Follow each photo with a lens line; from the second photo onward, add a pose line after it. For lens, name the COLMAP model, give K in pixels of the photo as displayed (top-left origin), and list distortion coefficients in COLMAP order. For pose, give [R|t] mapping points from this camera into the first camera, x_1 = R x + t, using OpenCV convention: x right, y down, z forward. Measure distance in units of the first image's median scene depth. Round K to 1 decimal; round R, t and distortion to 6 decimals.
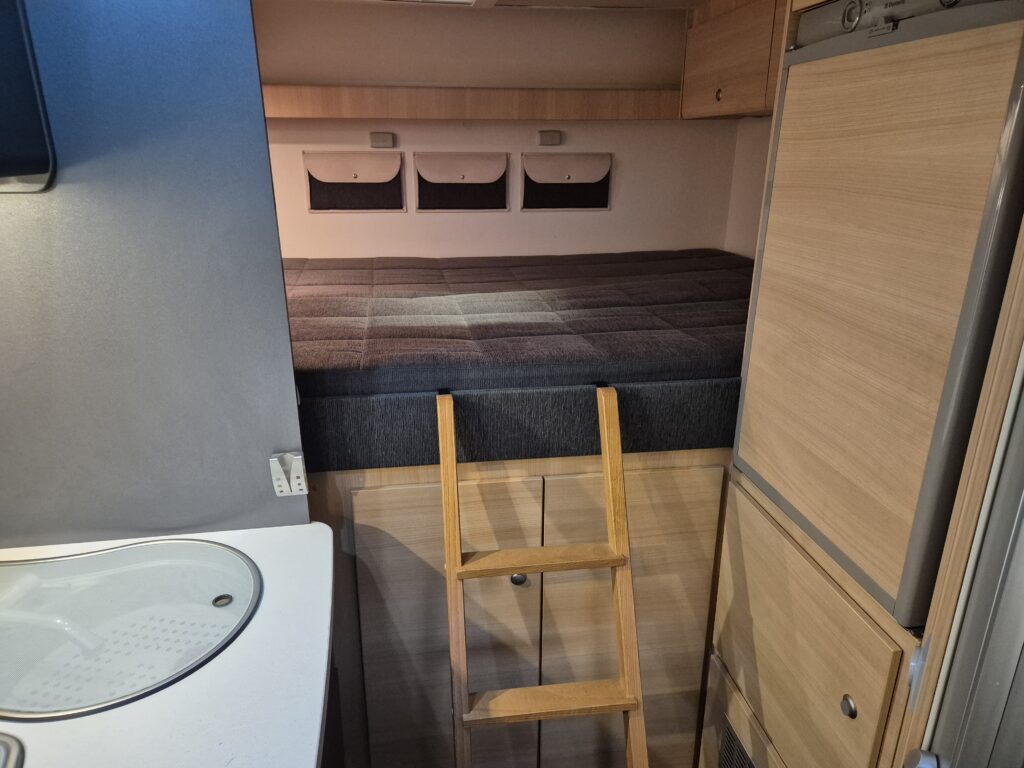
lens RADIAL K [[687.9, 0, 514.4], [0, 687.9, 388.8], [0, 0, 1]] dist [0.072861, -0.055357]
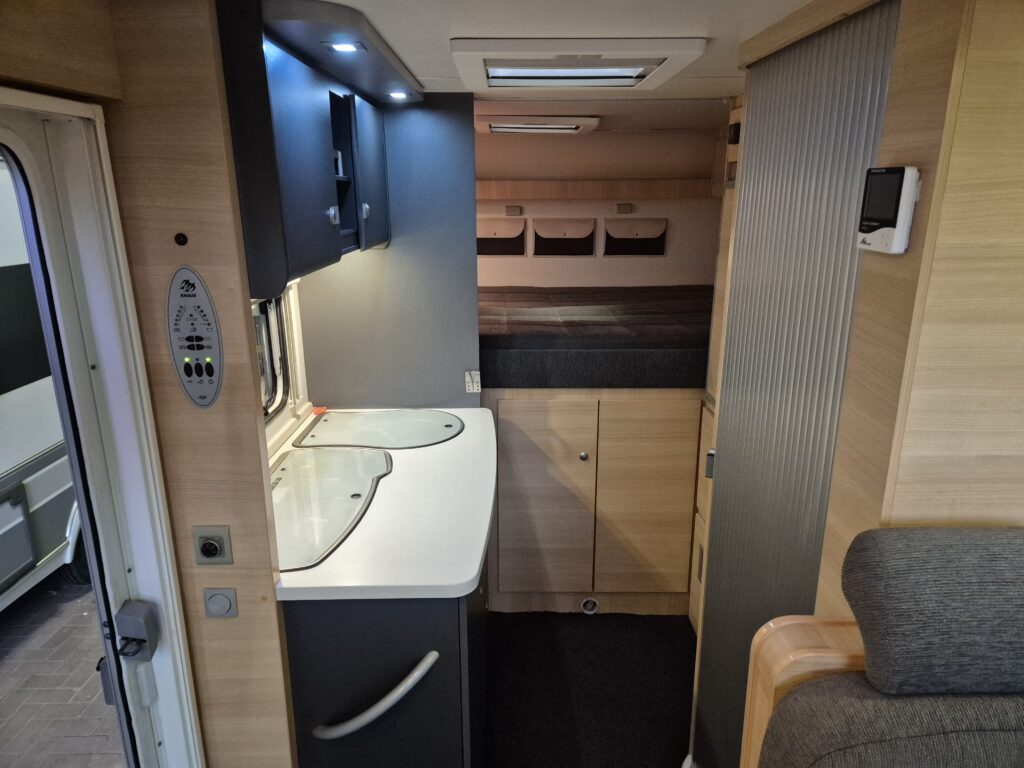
lens RADIAL K [[687.9, 0, 514.4], [0, 687.9, 388.8], [0, 0, 1]] dist [0.072861, -0.055357]
pose [[0.988994, 0.037140, -0.143221, 0.066604], [-0.045445, 0.997443, -0.055153, 0.172514], [0.140806, 0.061055, 0.988153, -0.703938]]
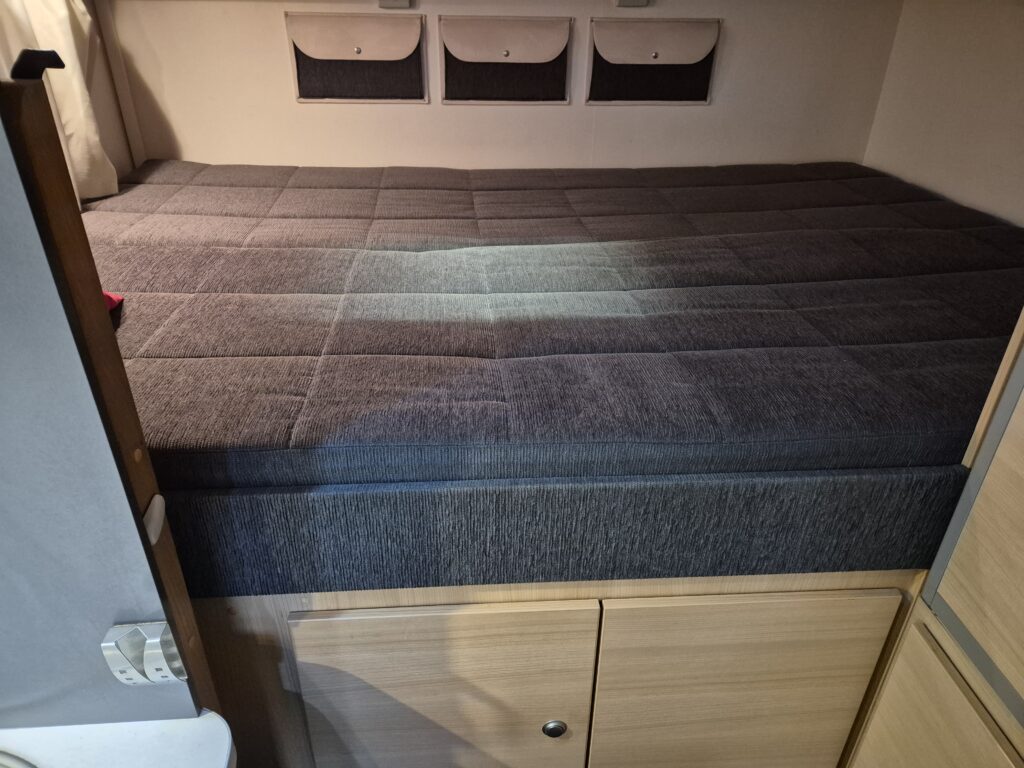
lens RADIAL K [[687.9, 0, 514.4], [0, 687.9, 388.8], [0, 0, 1]] dist [0.072861, -0.055357]
pose [[0.996590, 0.048596, -0.066677, -0.002437], [-0.036275, 0.983914, 0.174921, -0.134227], [0.074105, -0.171906, 0.982322, 0.341848]]
